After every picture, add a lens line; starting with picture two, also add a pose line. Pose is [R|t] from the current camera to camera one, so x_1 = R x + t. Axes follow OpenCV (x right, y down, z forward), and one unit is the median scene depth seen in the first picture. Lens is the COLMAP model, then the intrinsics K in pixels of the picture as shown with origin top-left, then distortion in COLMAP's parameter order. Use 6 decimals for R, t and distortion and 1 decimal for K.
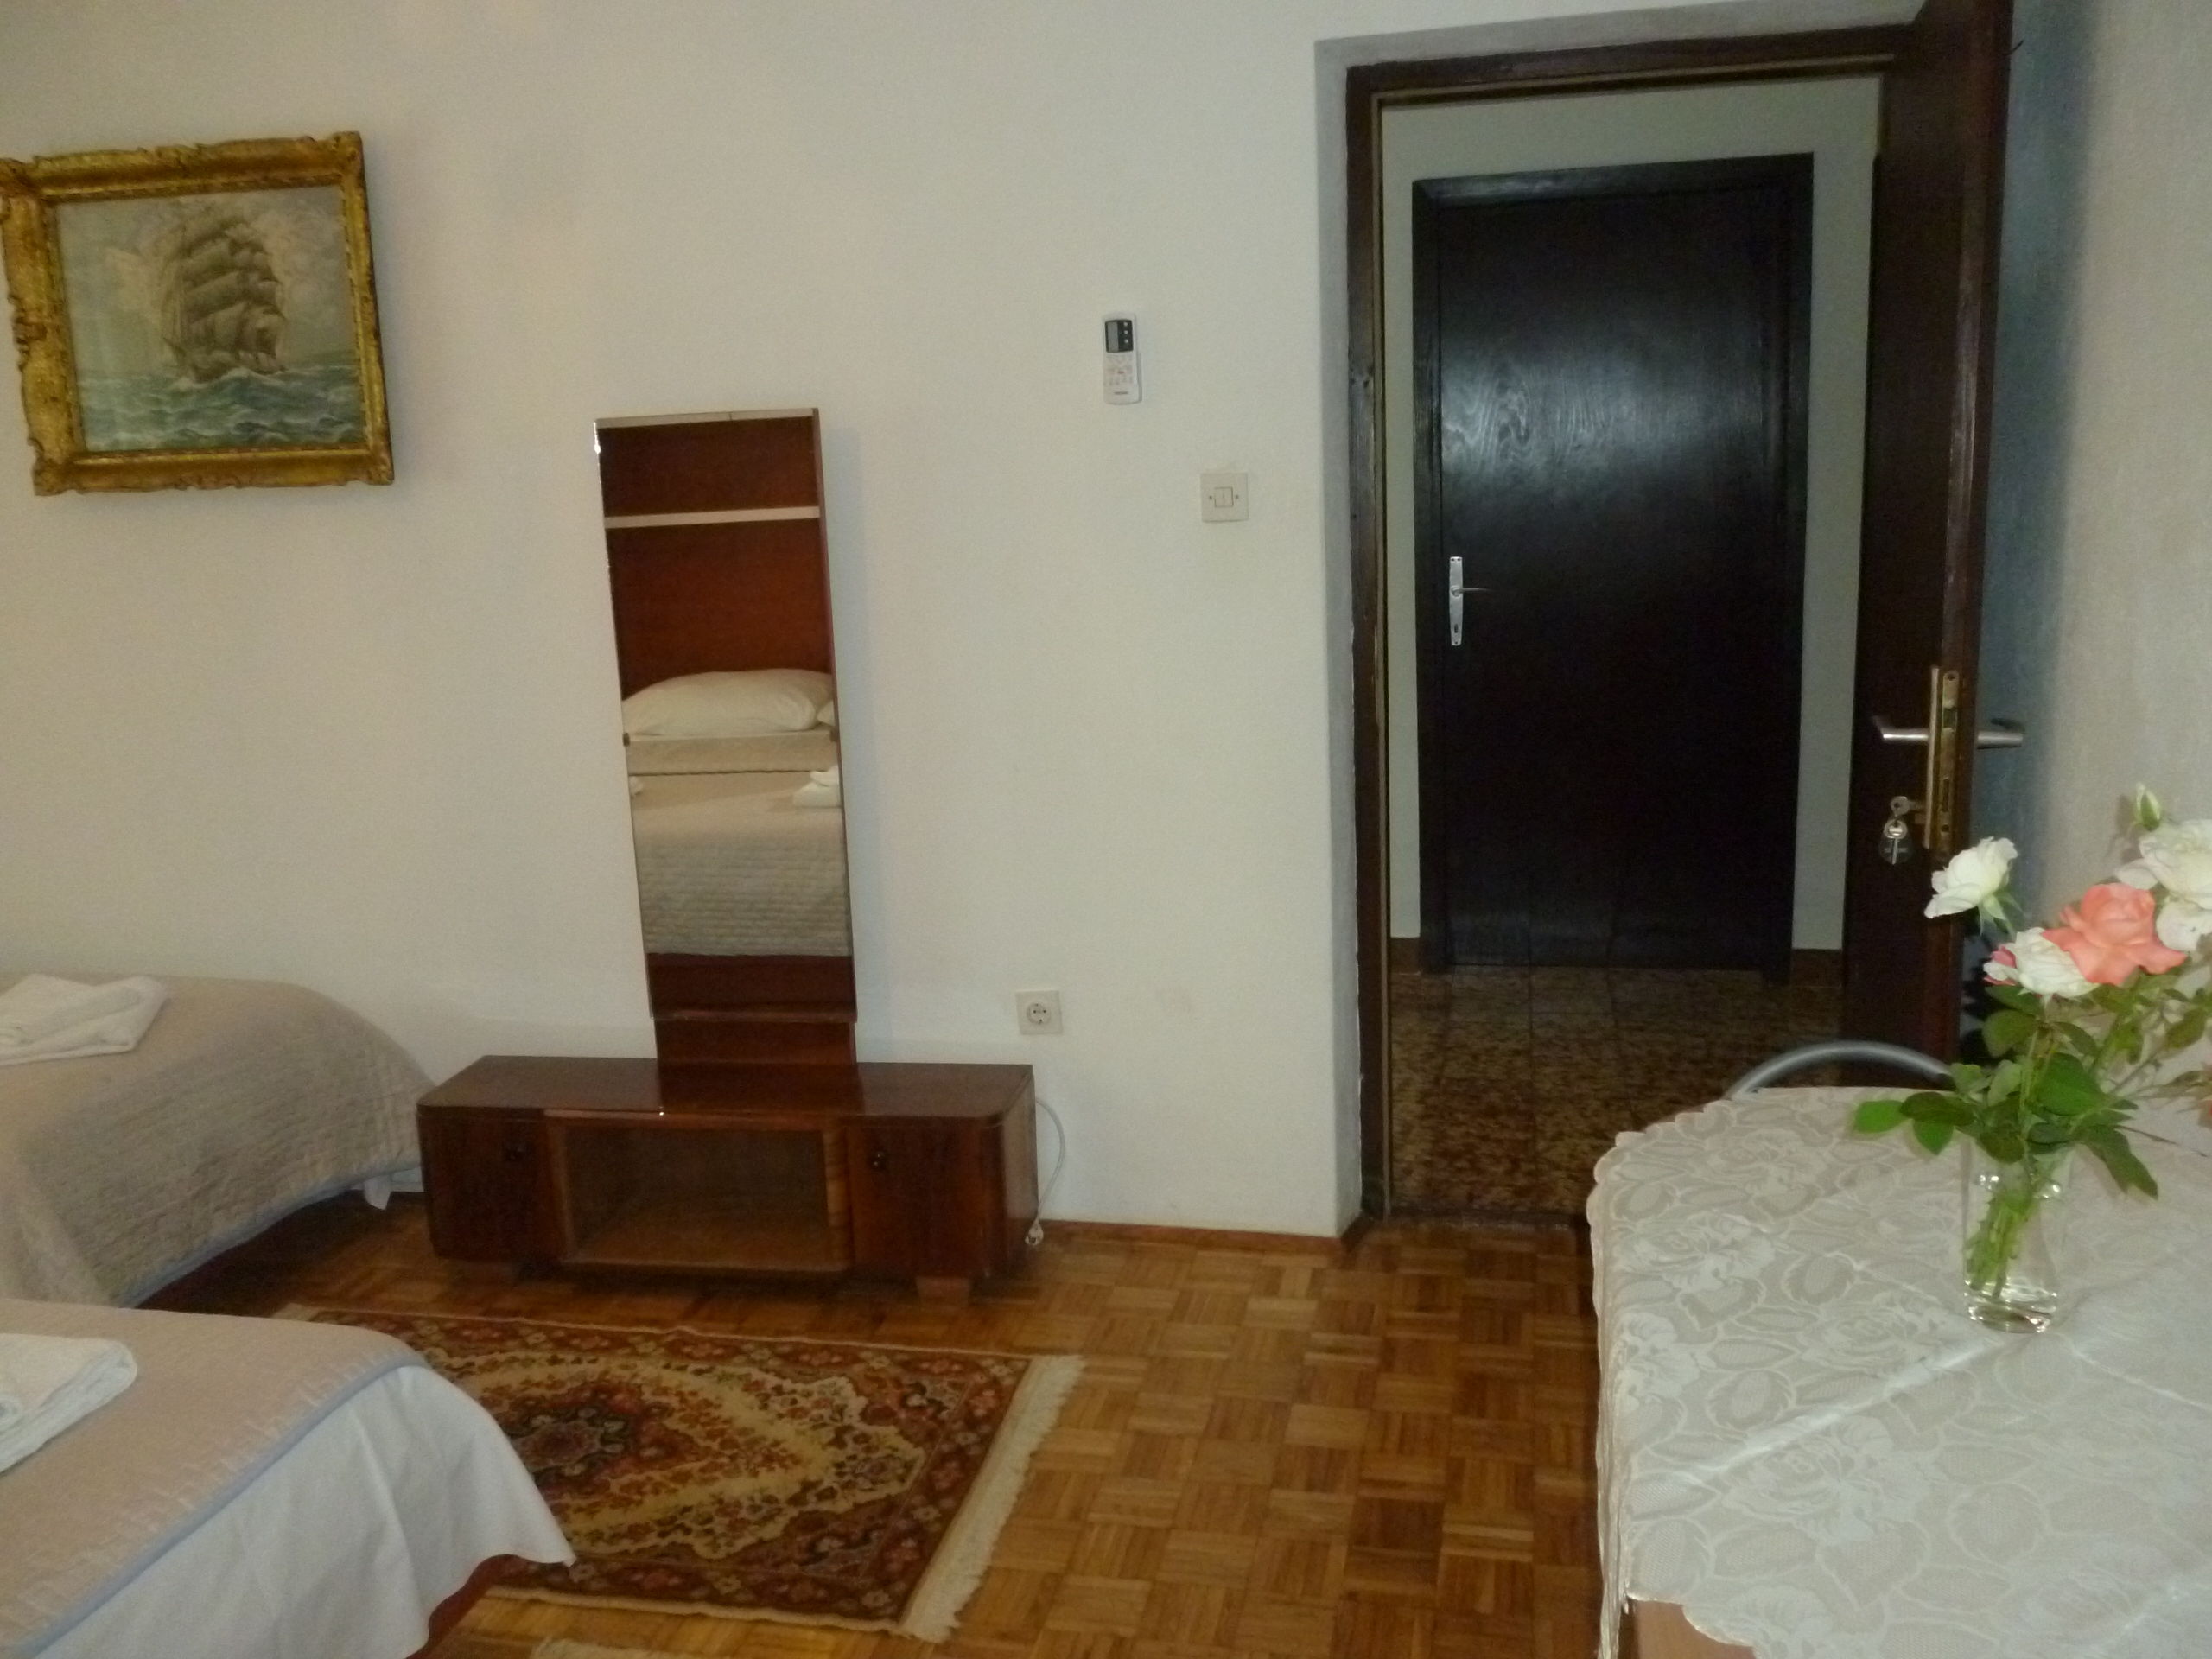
lens RADIAL K [[1842.7, 0, 1106.0], [0, 1842.7, 829.5], [0, 0, 1]] dist [-0.140783, 0.130092]
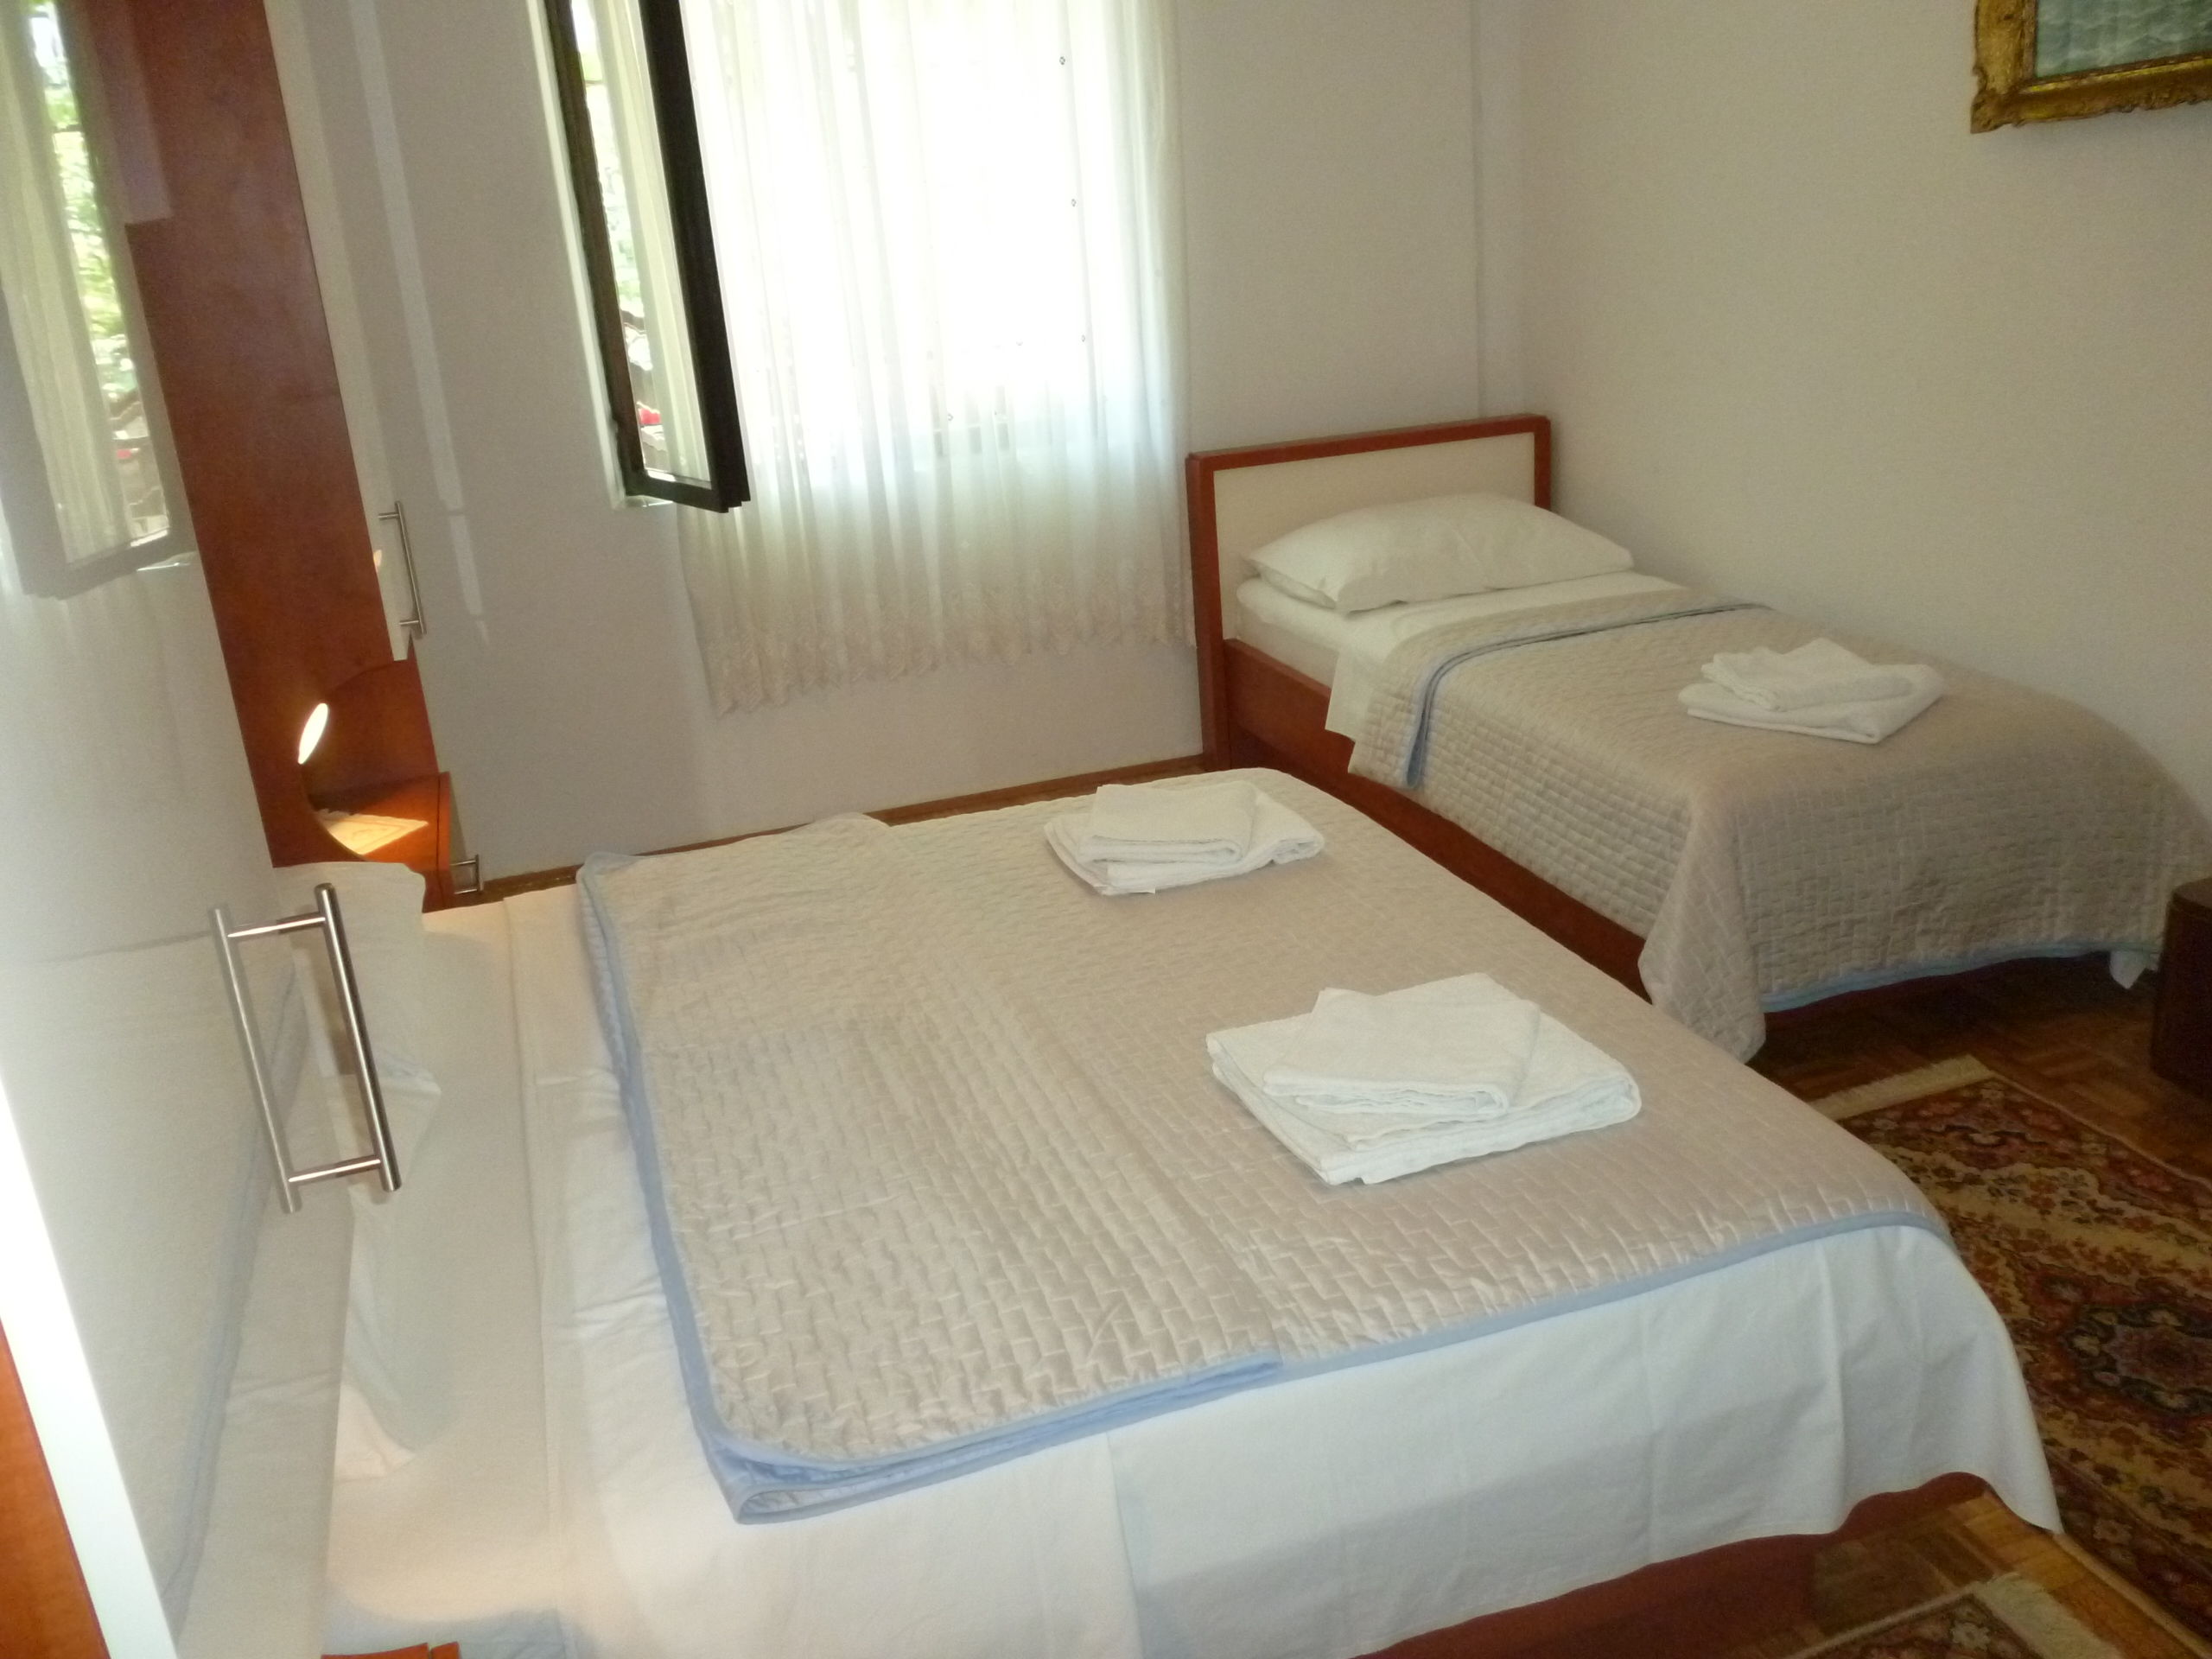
lens RADIAL K [[1842.7, 0, 1106.0], [0, 1842.7, 829.5], [0, 0, 1]] dist [-0.140783, 0.130092]
pose [[0.520326, 0.285827, -0.804714, 0.017490], [-0.130035, 0.957853, 0.256140, -0.023444], [0.844009, -0.028636, 0.535564, 0.155373]]
